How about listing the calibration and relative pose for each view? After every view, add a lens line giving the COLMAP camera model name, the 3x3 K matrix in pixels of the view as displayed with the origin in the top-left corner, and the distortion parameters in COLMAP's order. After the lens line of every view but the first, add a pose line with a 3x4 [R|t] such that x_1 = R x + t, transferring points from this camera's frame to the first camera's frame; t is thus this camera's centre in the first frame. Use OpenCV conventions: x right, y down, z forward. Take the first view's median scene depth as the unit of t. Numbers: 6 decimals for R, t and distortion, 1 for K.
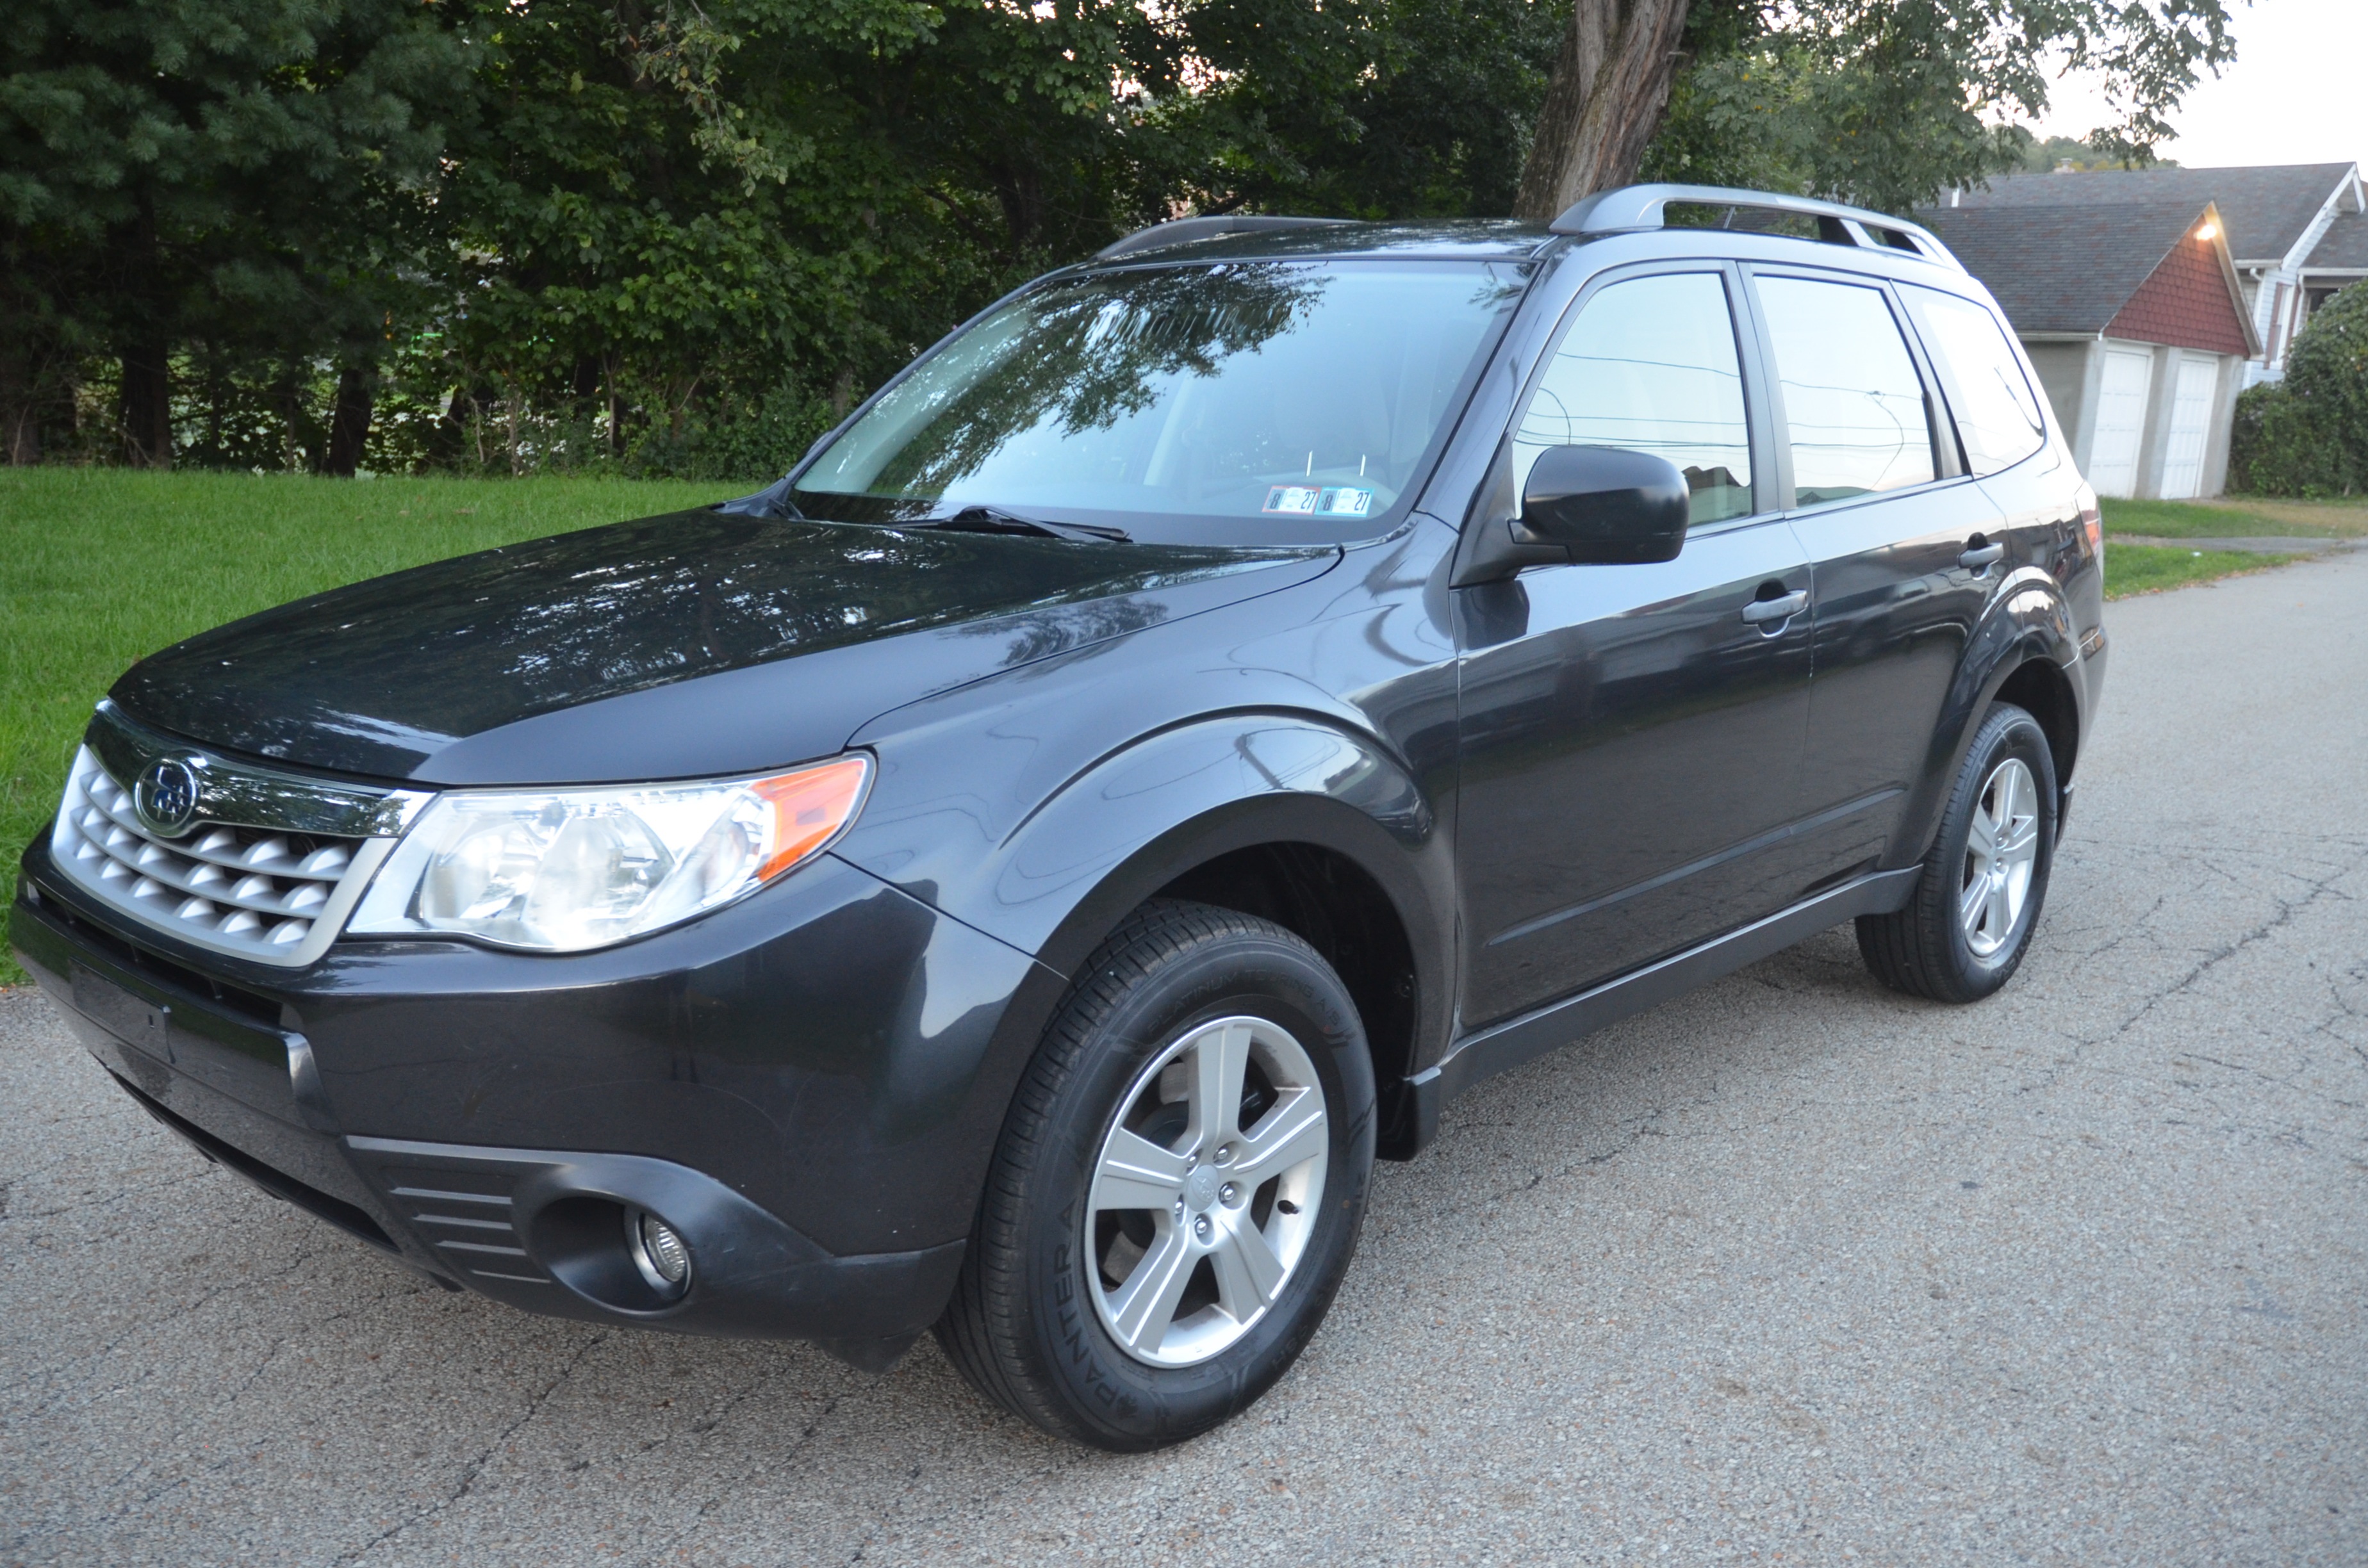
lens RADIAL K [[1898.6, 0, 1184.0], [0, 1898.6, 784.0], [0, 0, 1]] dist [-0.004671, -0.001804]
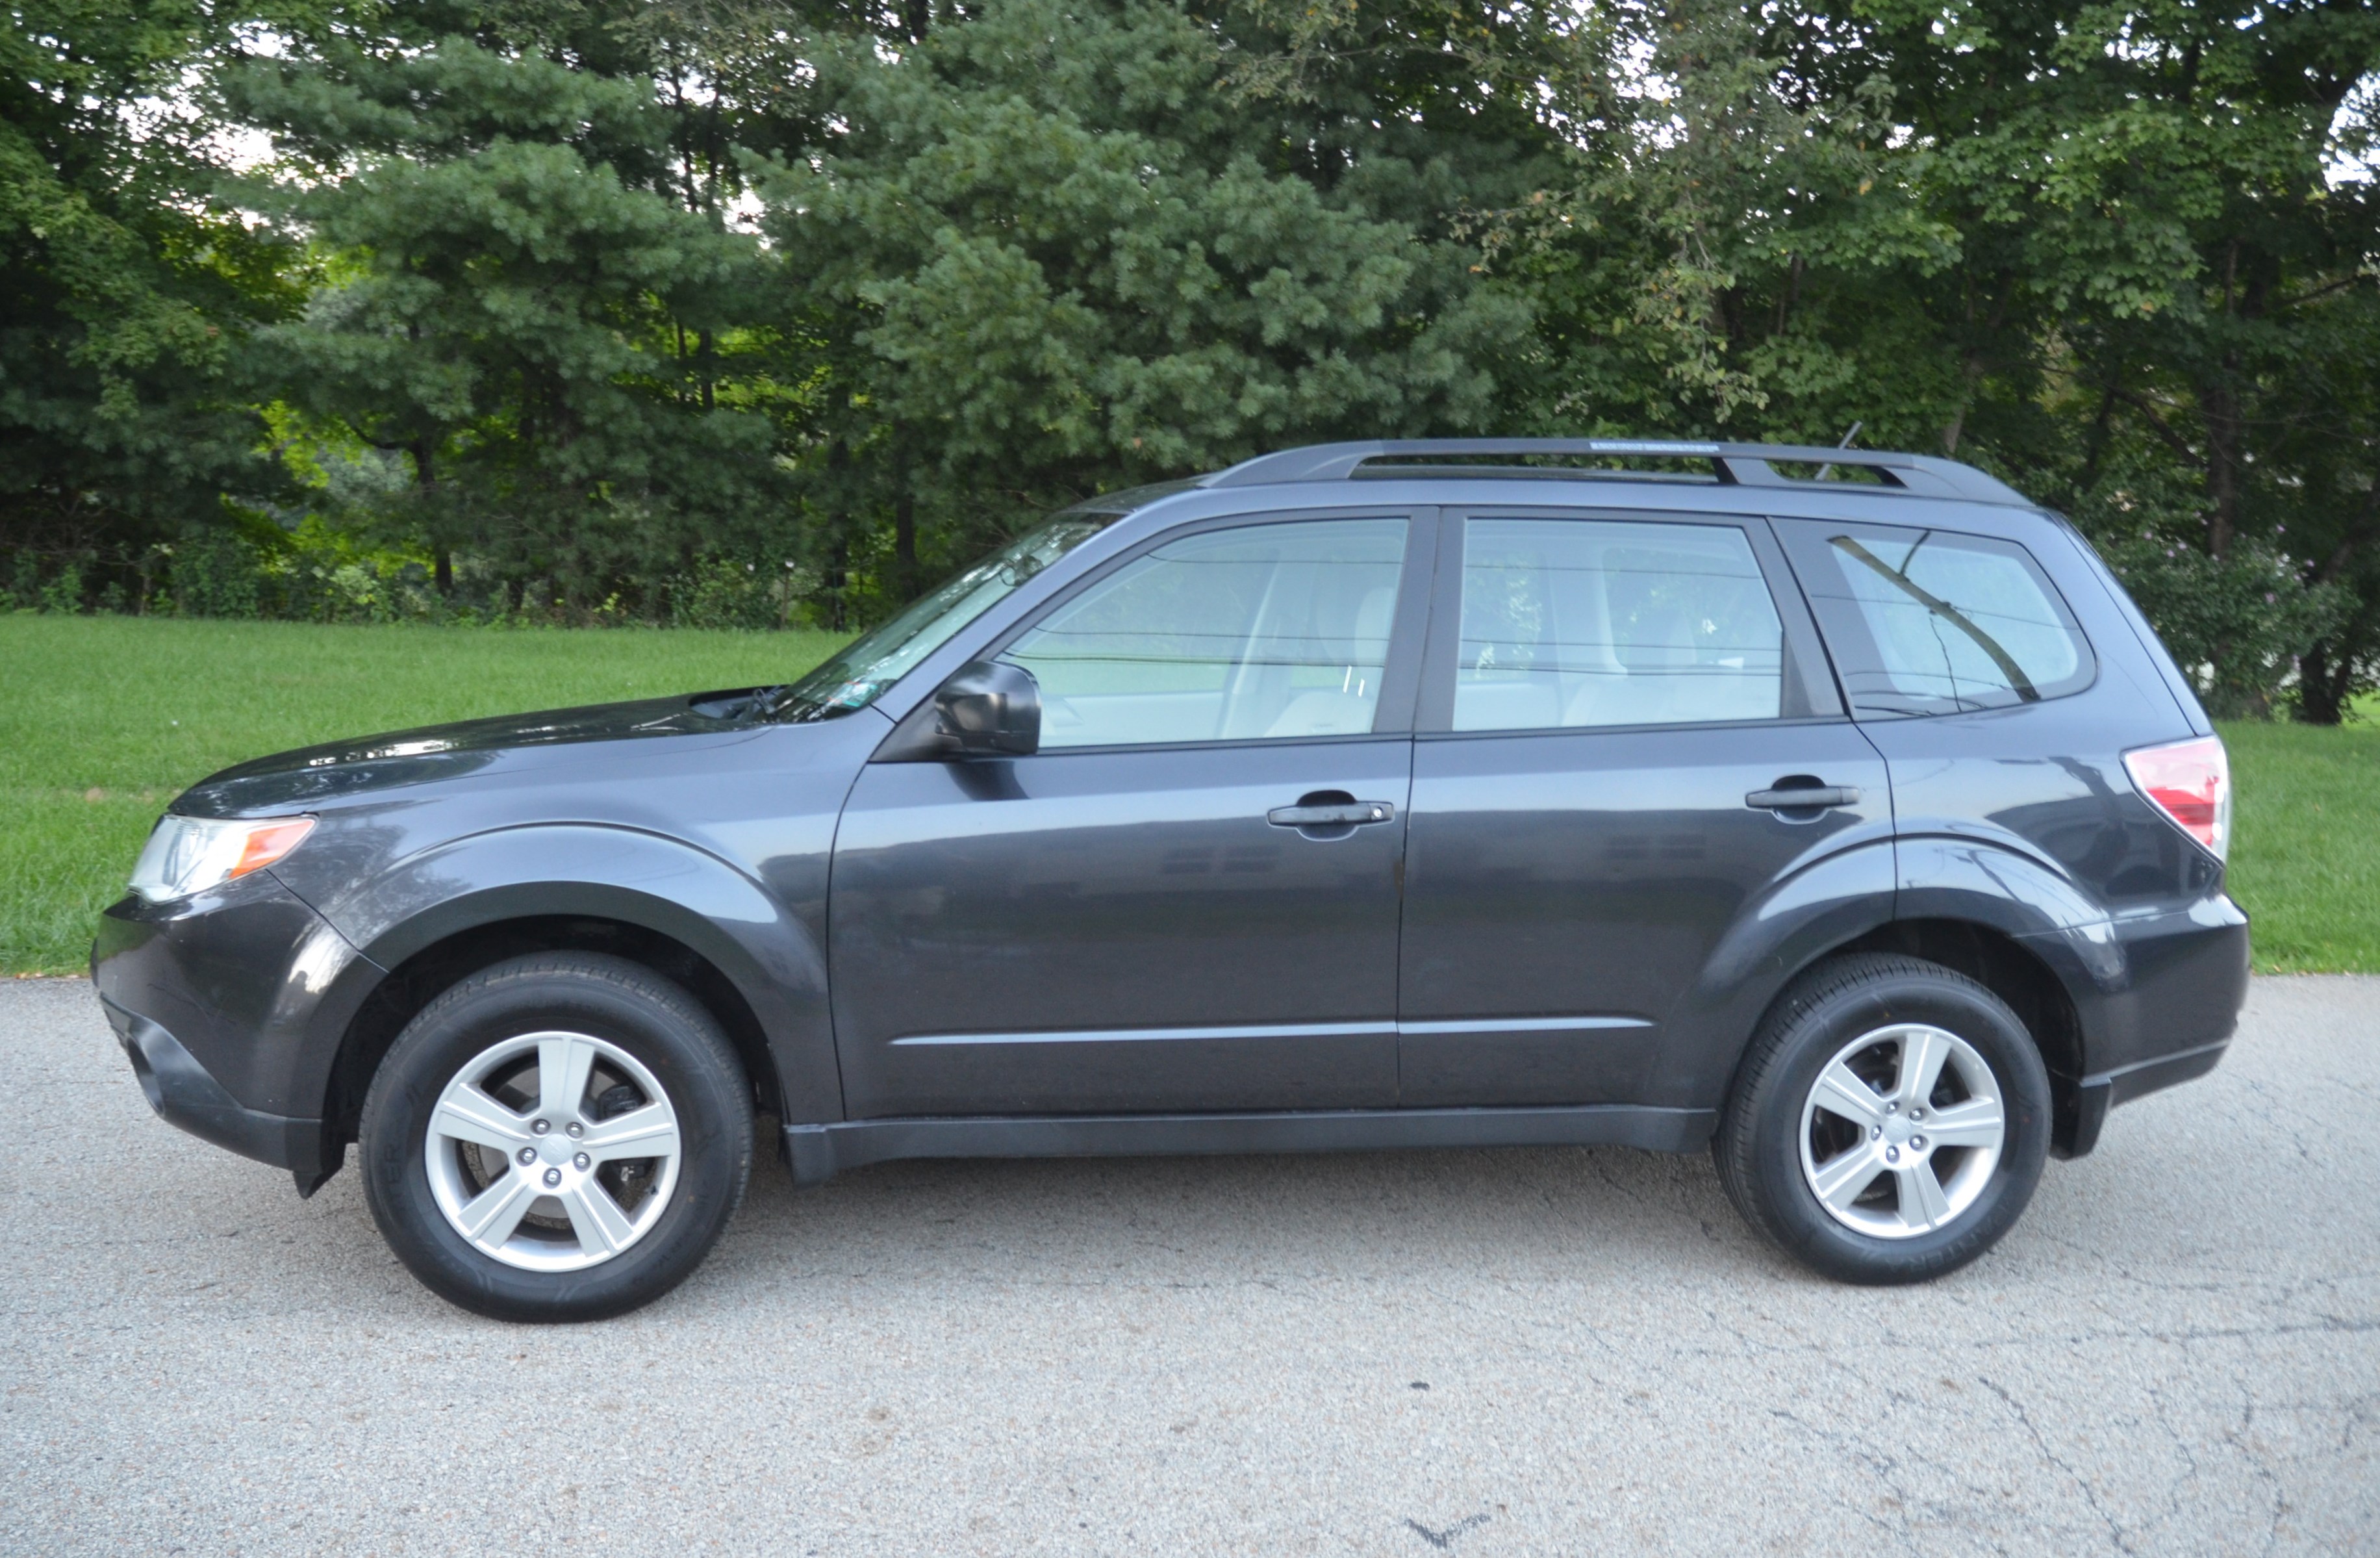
lens RADIAL K [[1899.8, 0, 1190.0], [0, 1899.8, 779.0], [0, 0, 1]] dist [0.007485, -0.000996]
pose [[0.791619, 0.069820, -0.607012, 0.191771], [-0.135764, 0.988715, -0.063328, -0.006810], [0.595741, 0.132543, 0.792165, 0.013025]]
